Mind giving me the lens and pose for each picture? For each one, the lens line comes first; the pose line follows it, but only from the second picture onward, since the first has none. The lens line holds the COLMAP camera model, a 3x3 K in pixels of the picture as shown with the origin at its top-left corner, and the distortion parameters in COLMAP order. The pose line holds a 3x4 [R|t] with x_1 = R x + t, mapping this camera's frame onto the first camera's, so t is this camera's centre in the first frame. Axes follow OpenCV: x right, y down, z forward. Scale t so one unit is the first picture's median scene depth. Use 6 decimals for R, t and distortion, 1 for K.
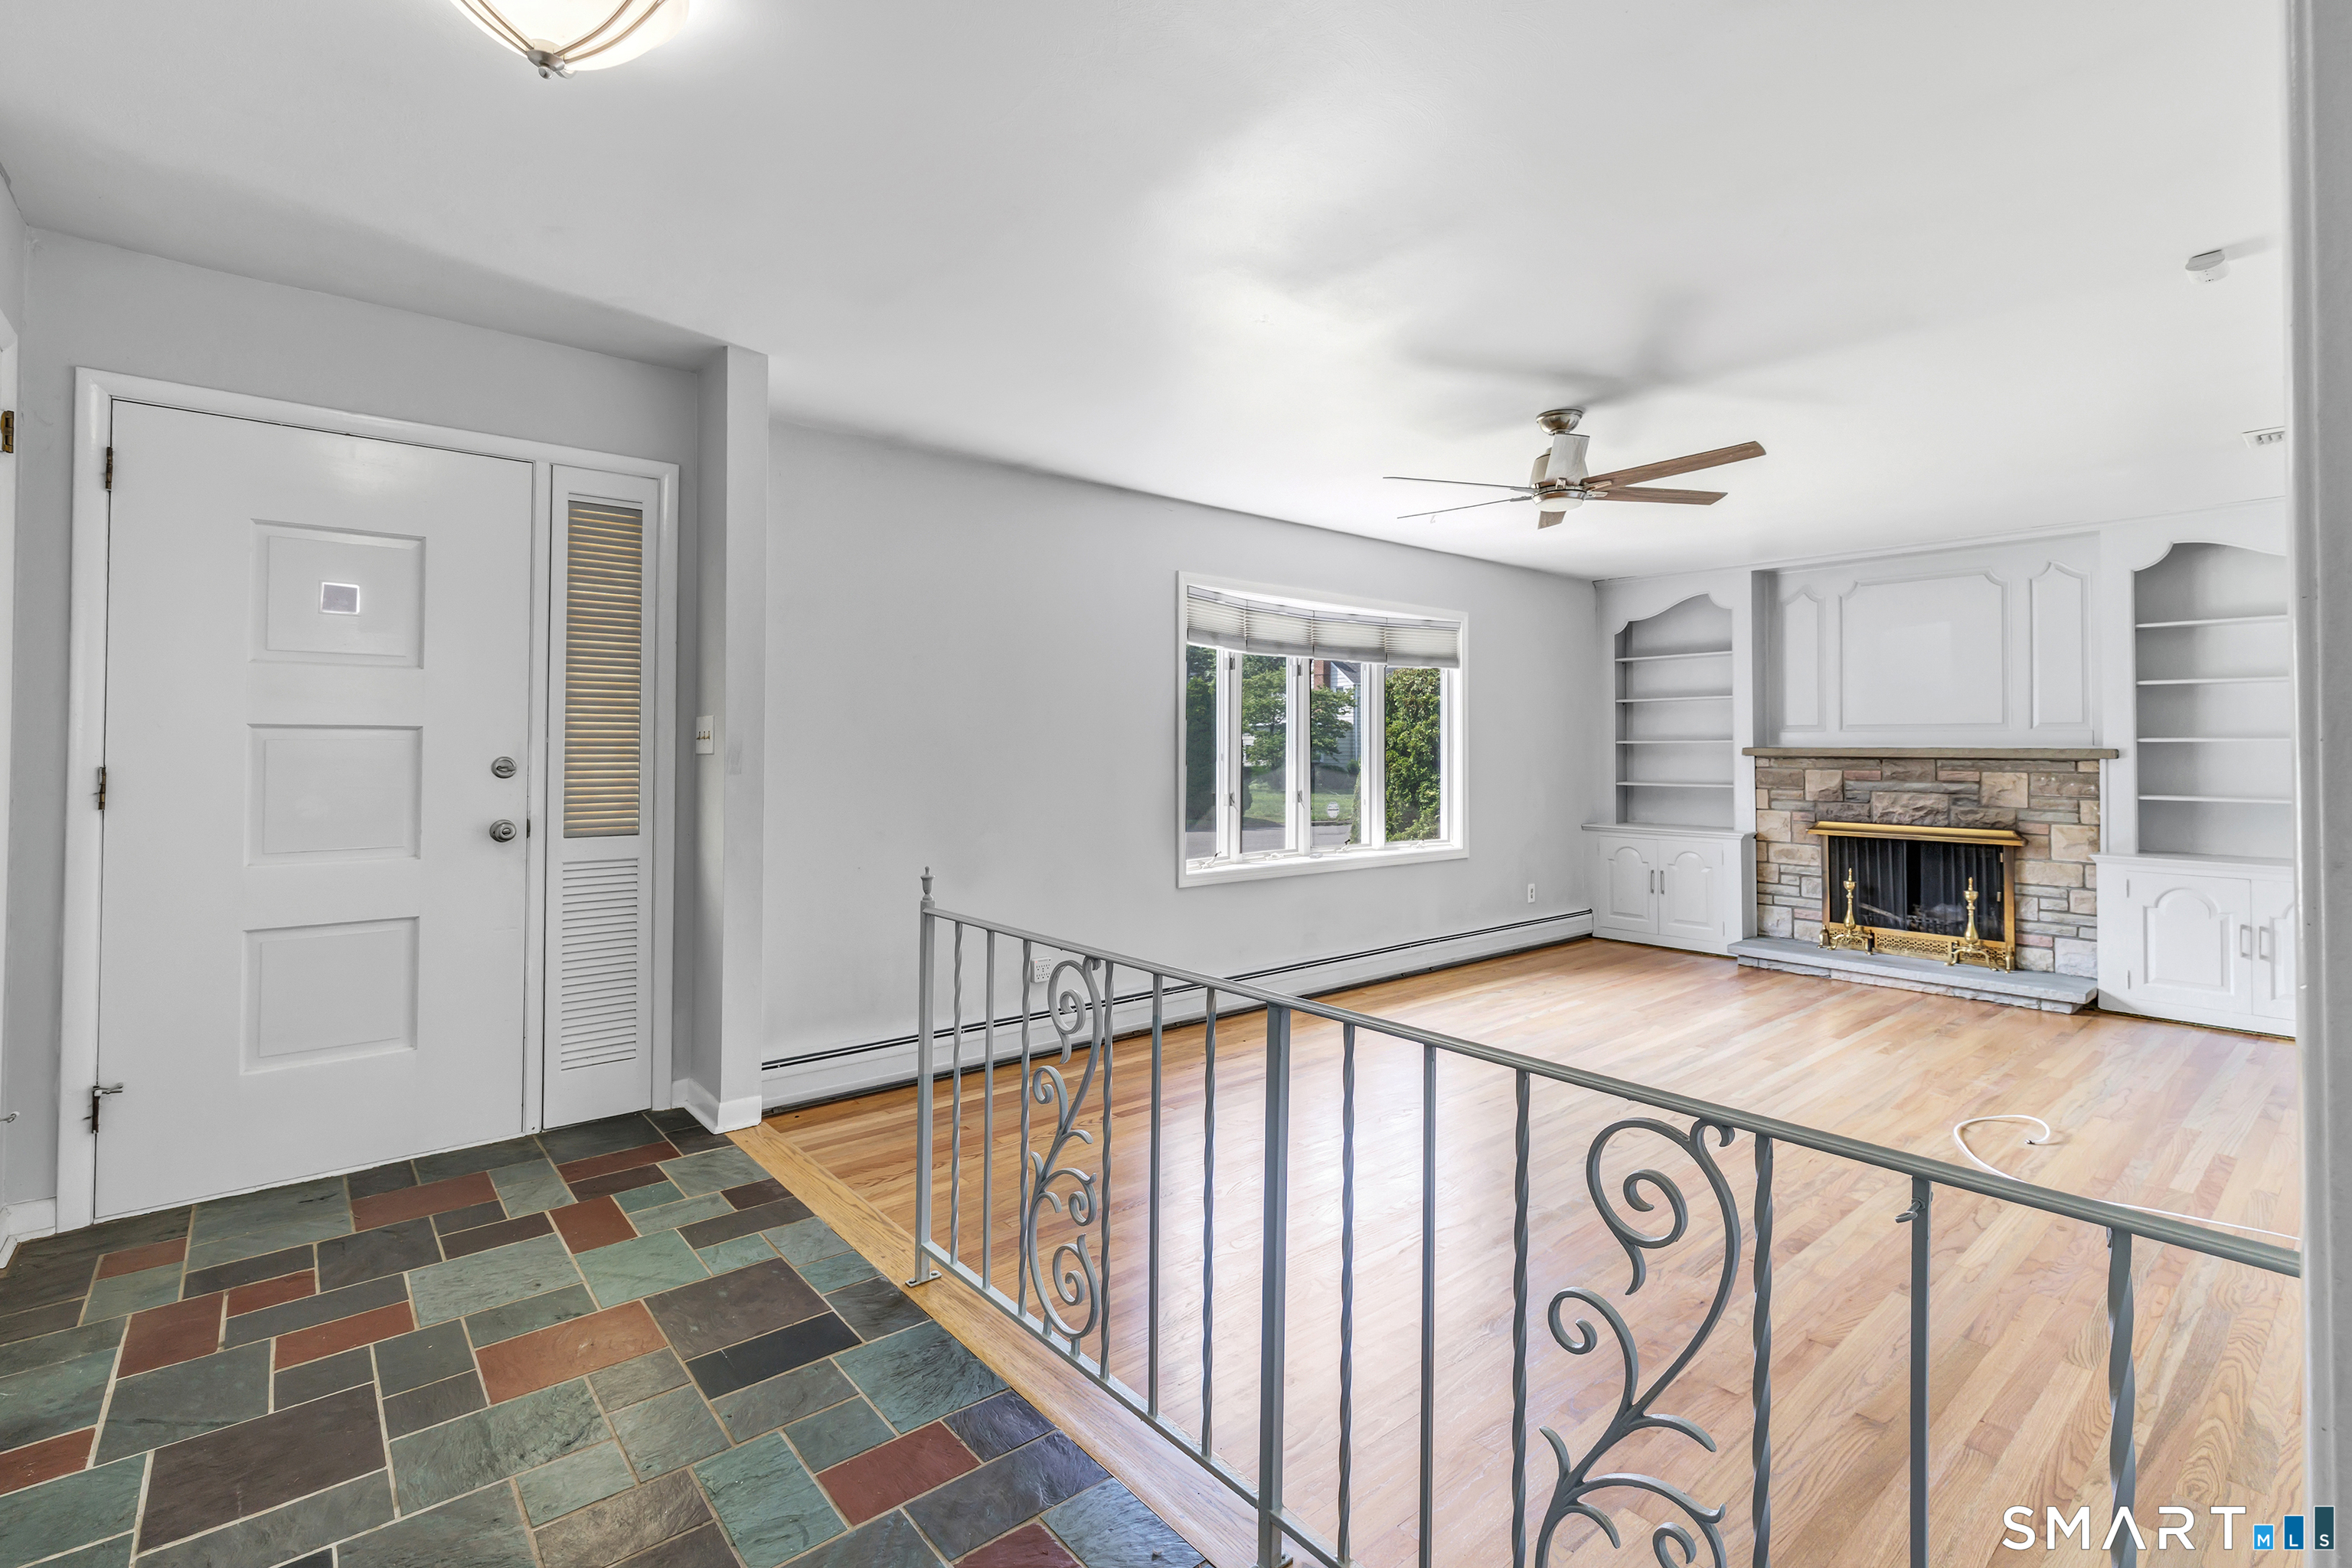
lens RADIAL K [[1064.8, 0, 1133.7], [0, 1064.8, 731.0], [0, 0, 1]] dist [0.002186, 0.000391]
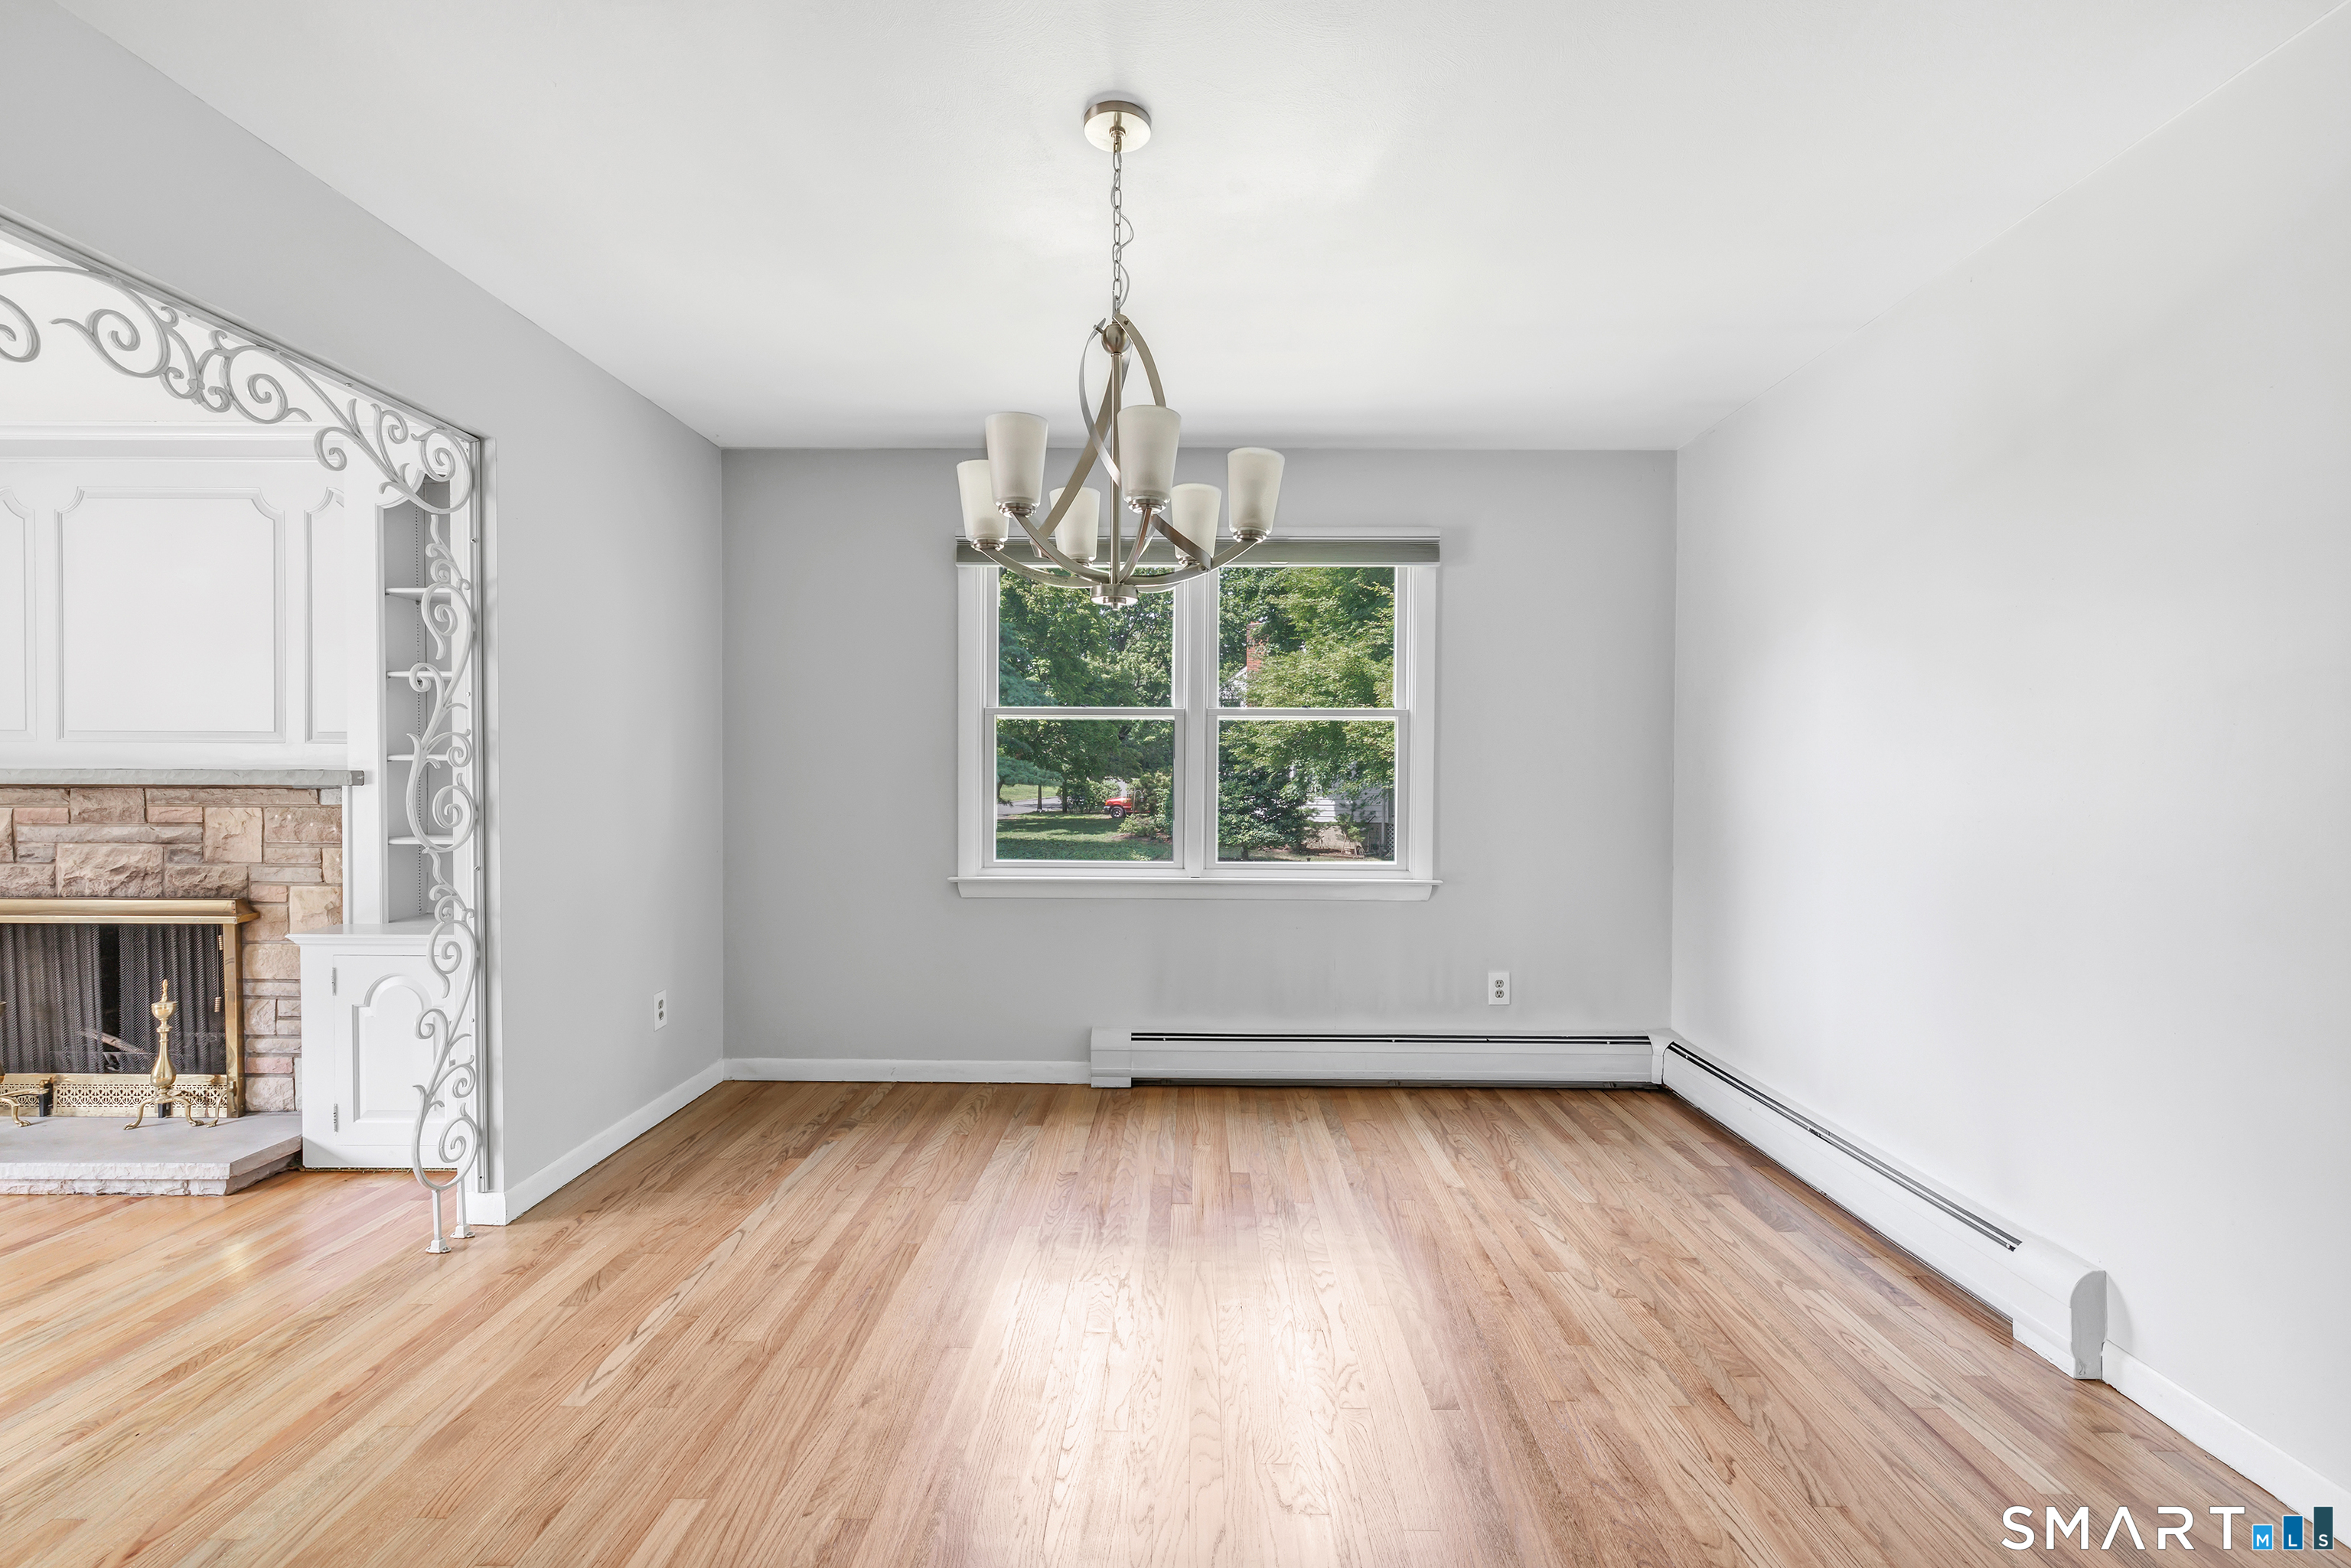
lens RADIAL K [[1014.4, 0, 1175.5], [0, 1014.4, 784.0], [0, 0, 1]] dist [0.013291, 0.000063]
pose [[0.642799, -0.010193, 0.765967, 0.683689], [-0.013609, 0.999602, 0.024723, 0.001928], [-0.765914, -0.026315, 0.642405, 0.170265]]
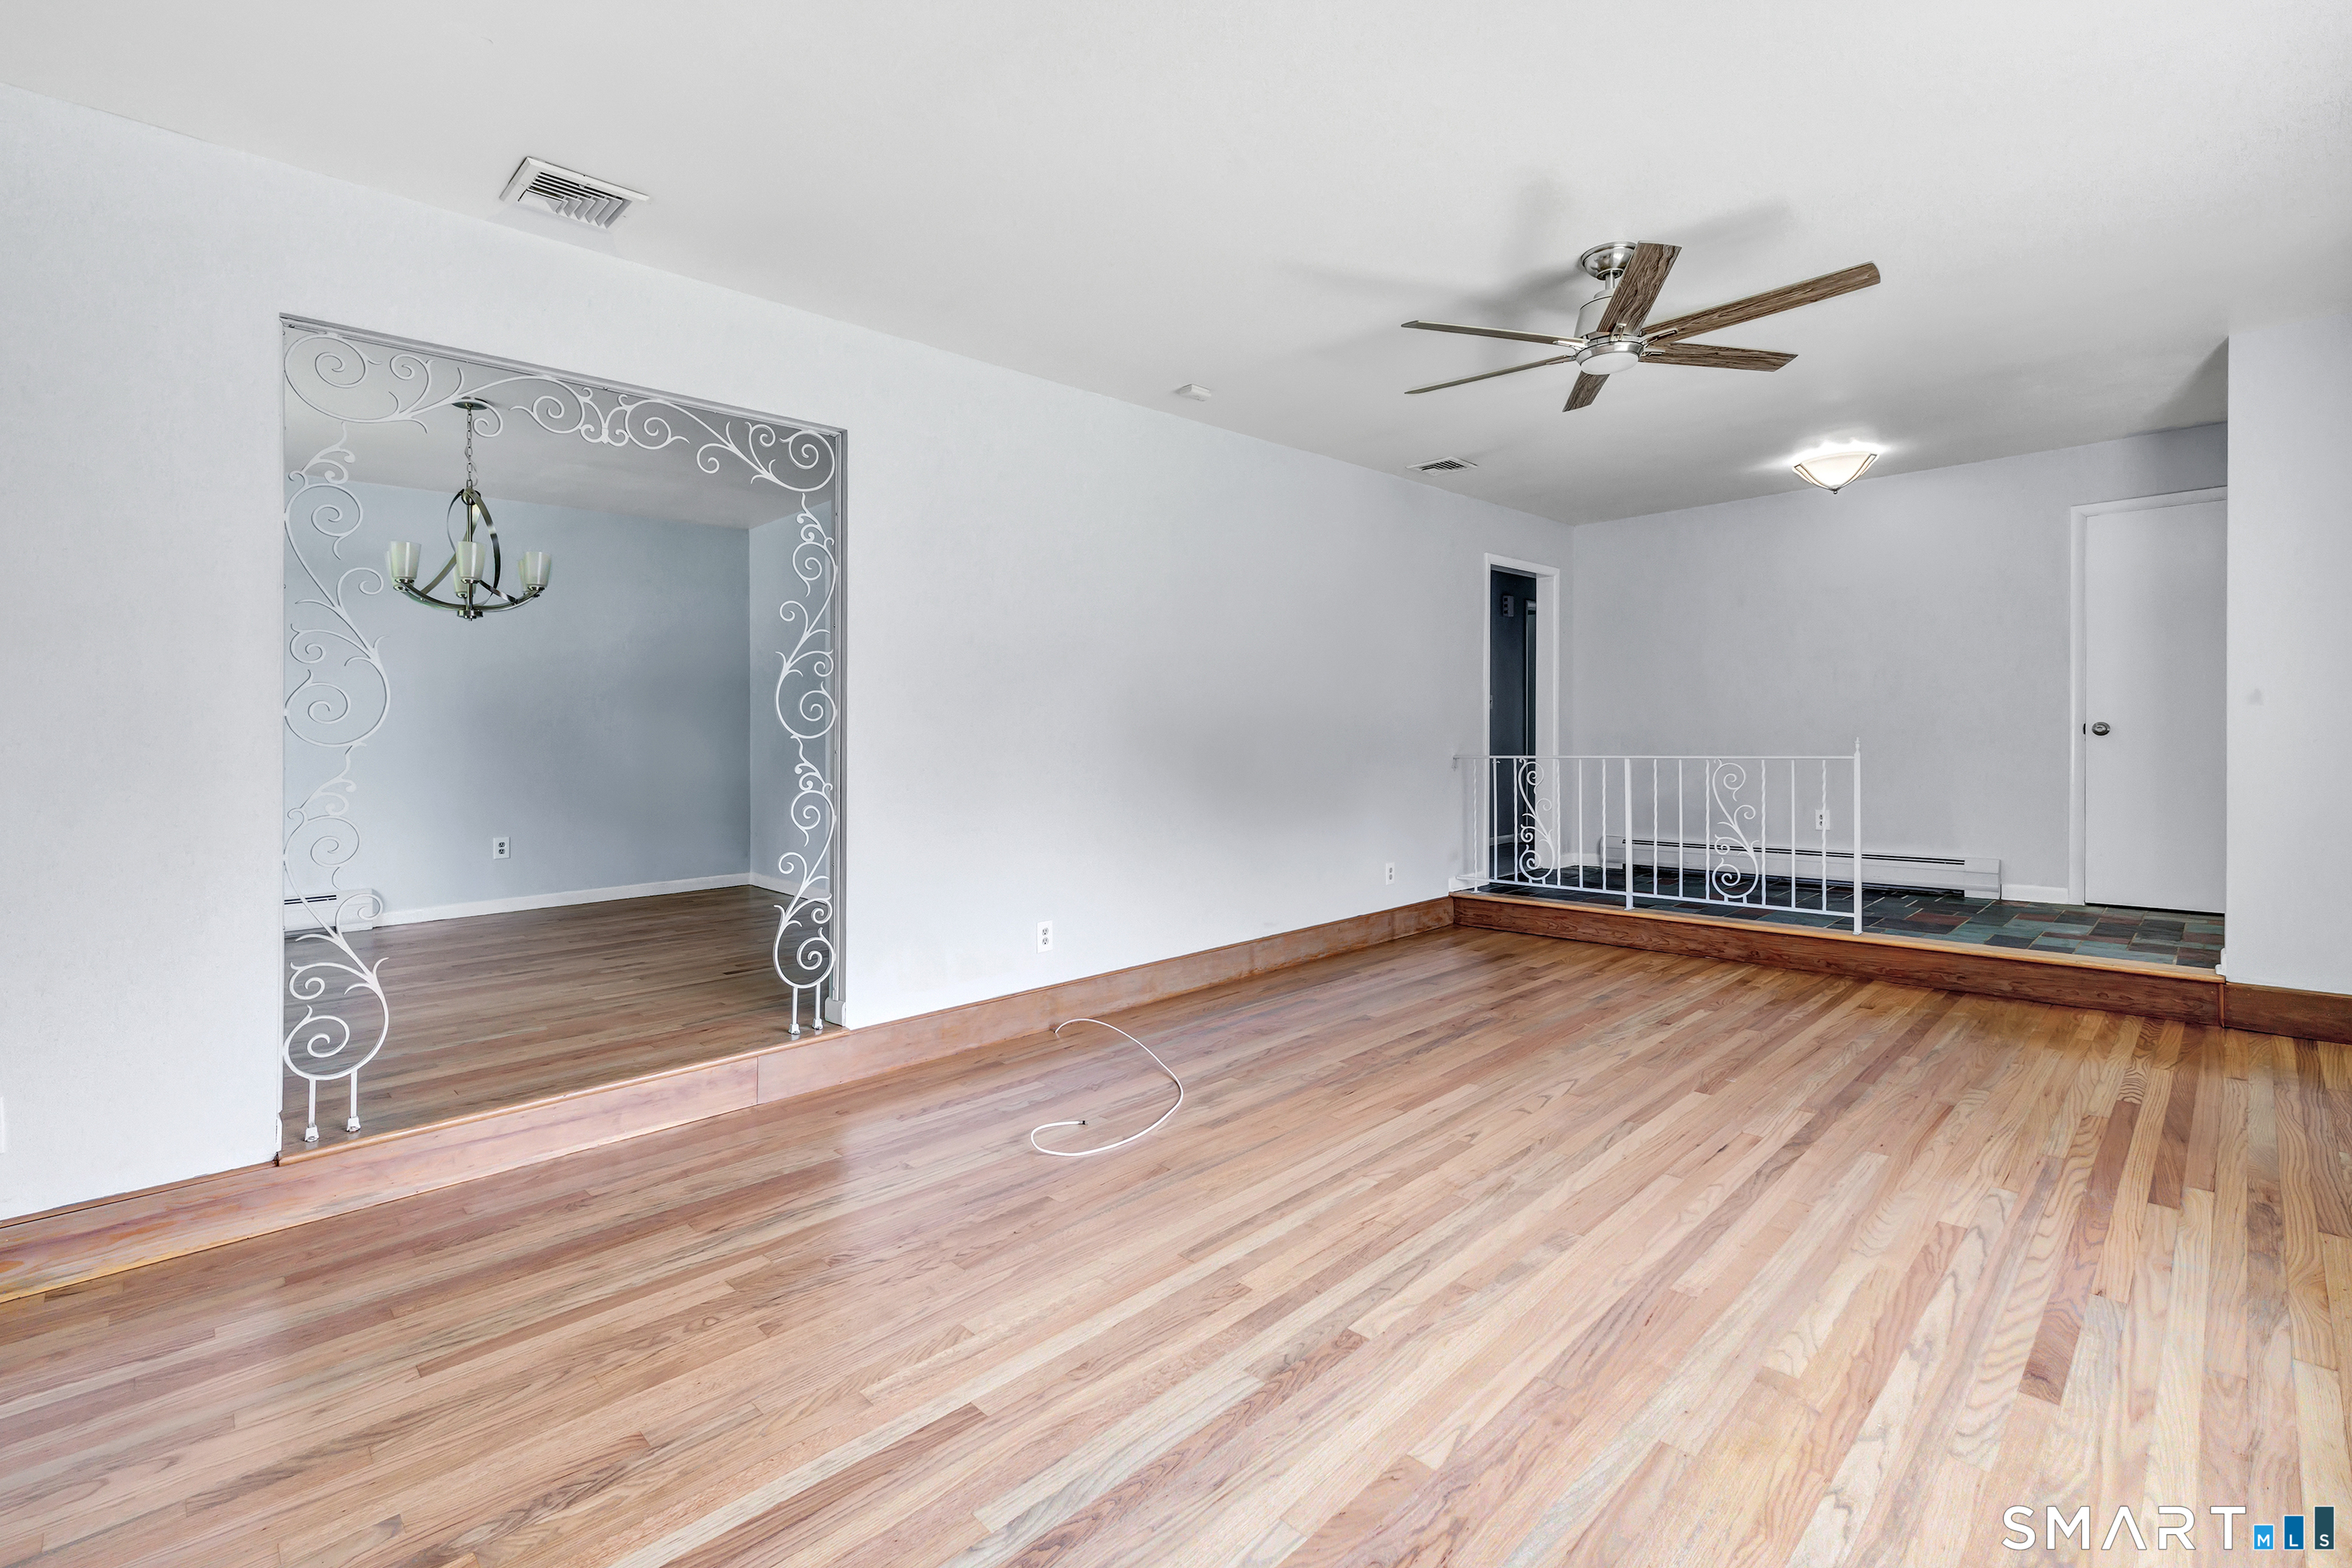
lens RADIAL K [[1033.4, 0, 1167.9], [0, 1033.4, 685.3], [0, 0, 1]] dist [-0.000528, 0.000269]
pose [[-0.995691, 0.008202, -0.092375, 0.518044], [0.013927, 0.998009, -0.061507, 0.049237], [0.091687, -0.062528, -0.993823, 1.139244]]
